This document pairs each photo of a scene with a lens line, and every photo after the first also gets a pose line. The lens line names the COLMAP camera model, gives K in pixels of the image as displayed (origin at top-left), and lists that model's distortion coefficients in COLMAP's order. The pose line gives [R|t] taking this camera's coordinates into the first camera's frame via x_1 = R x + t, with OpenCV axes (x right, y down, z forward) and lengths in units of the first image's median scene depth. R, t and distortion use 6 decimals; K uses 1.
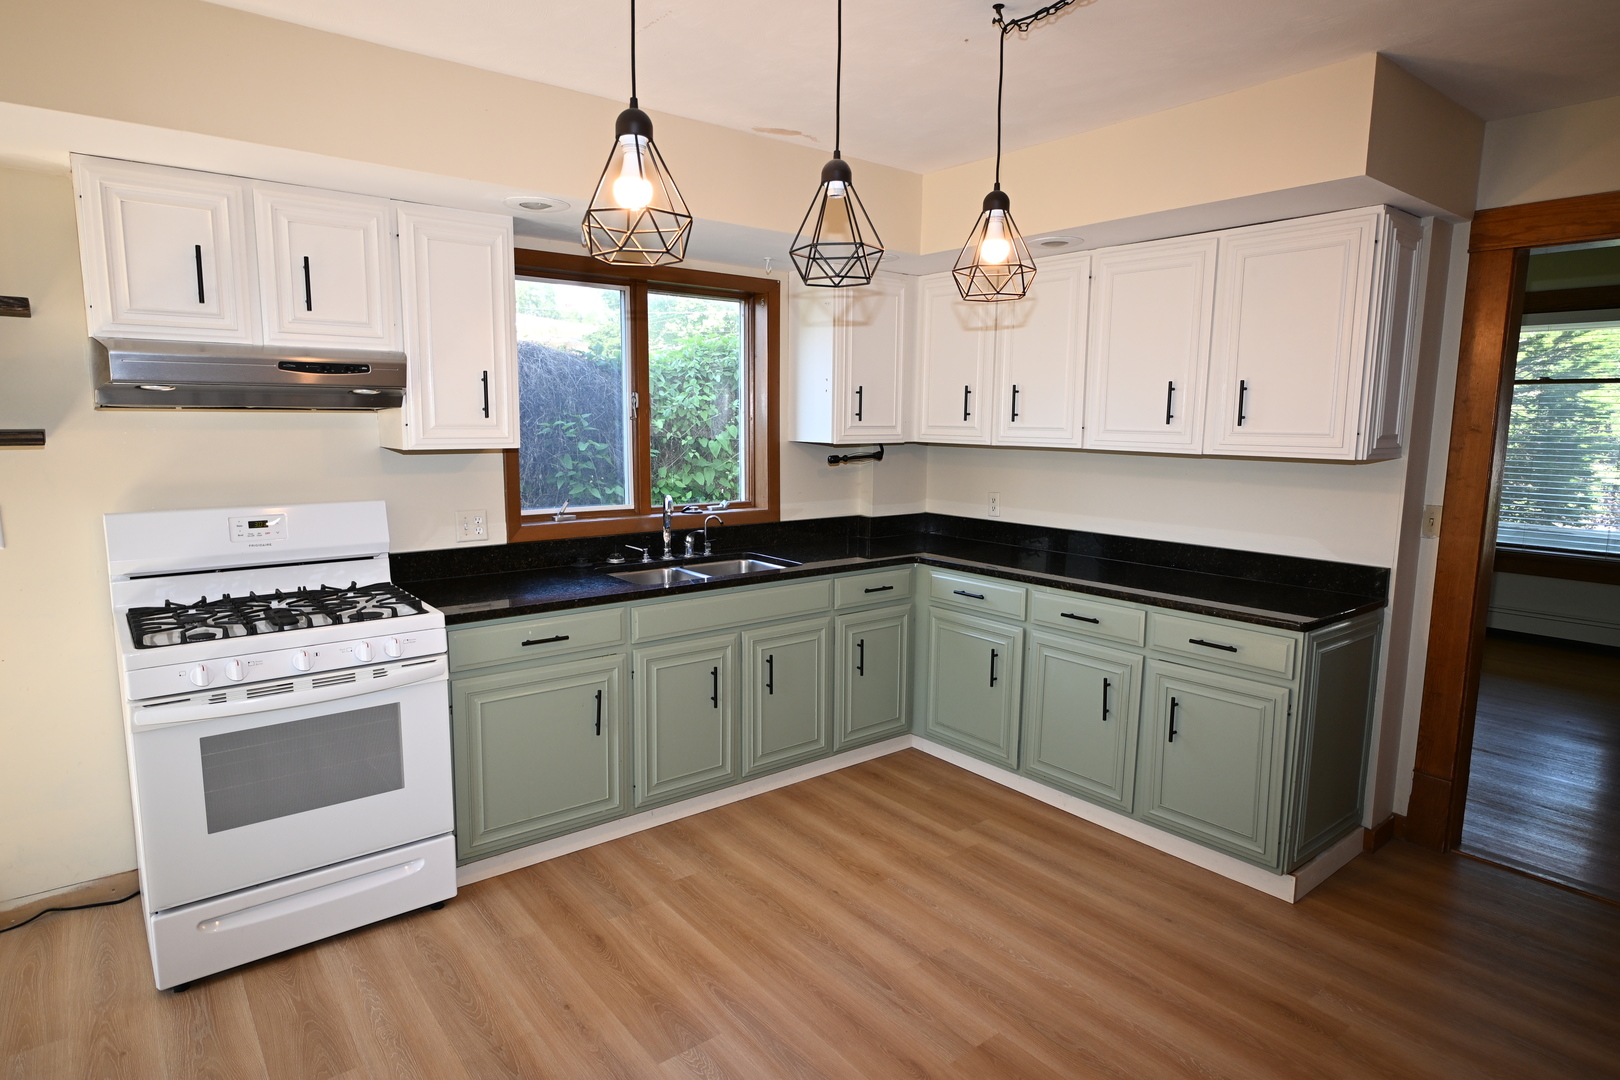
lens RADIAL K [[917.1, 0, 810.0], [0, 917.1, 540.0], [0, 0, 1]] dist [0.003043, 0.000135]
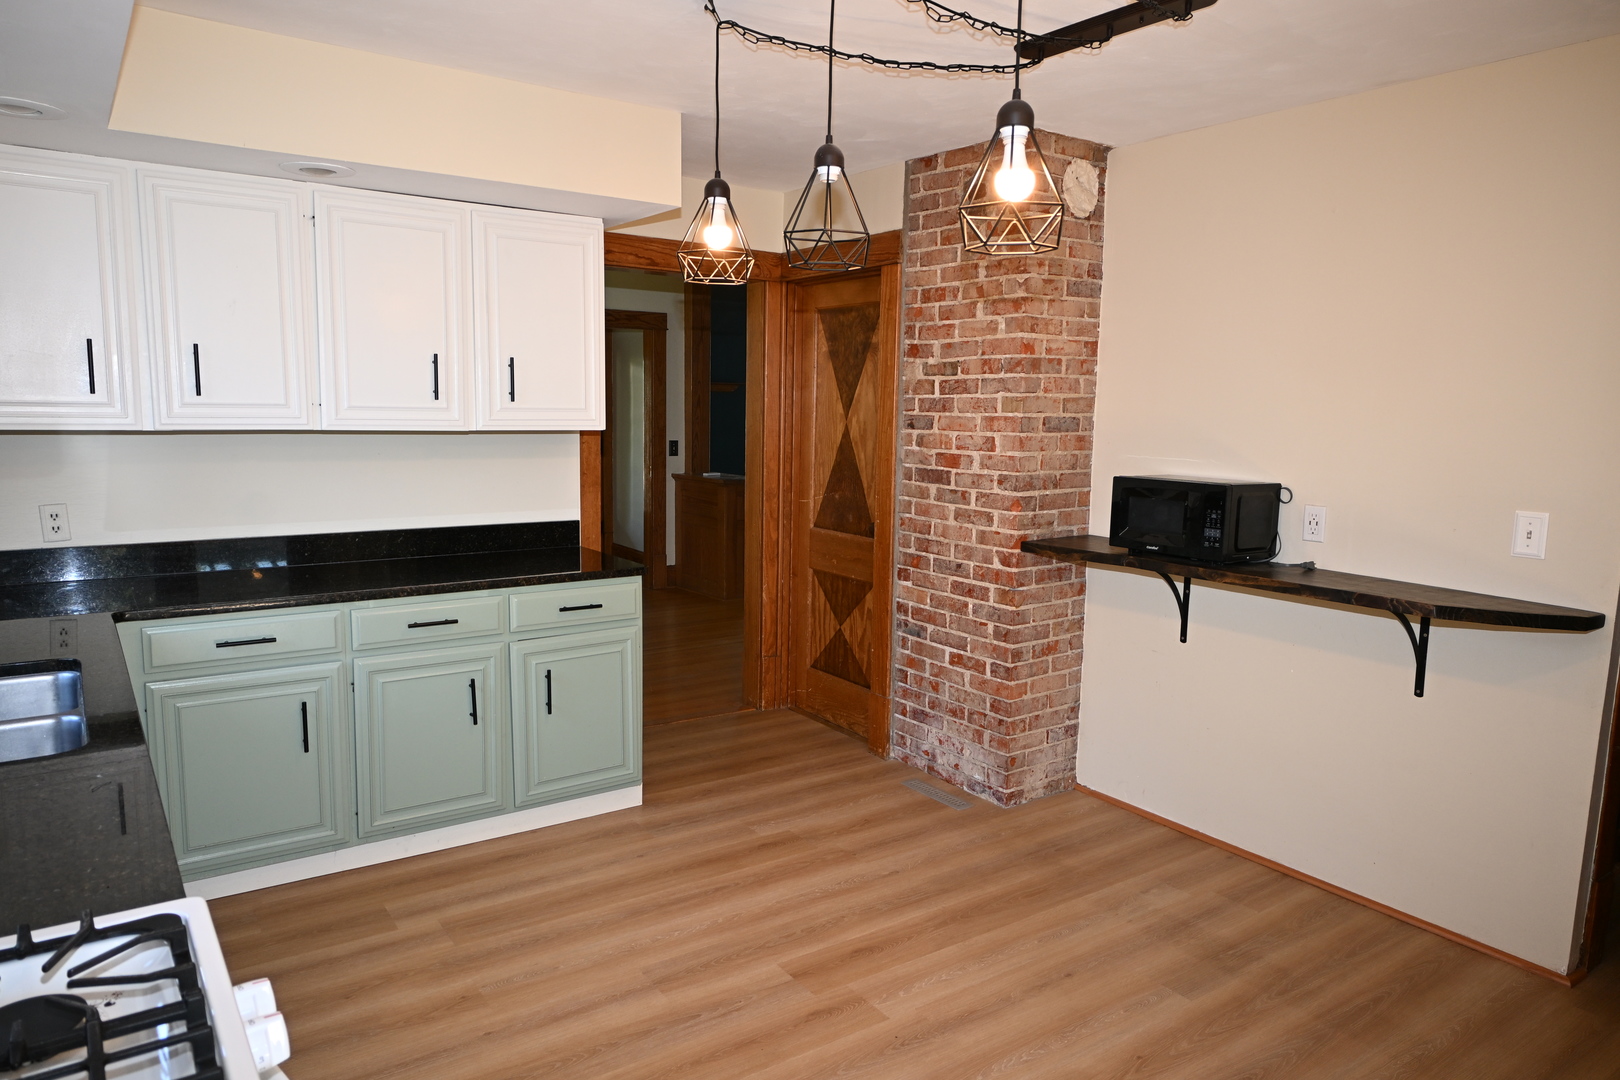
lens RADIAL K [[1064.8, 0, 810.0], [0, 1064.8, 540.0], [0, 0, 1]] dist [-0.001739, 0.000677]
pose [[0.061488, -0.139802, 0.988268, -0.748201], [0.117955, 0.984221, 0.131891, -0.093875], [-0.991113, 0.108461, 0.077008, 0.622588]]
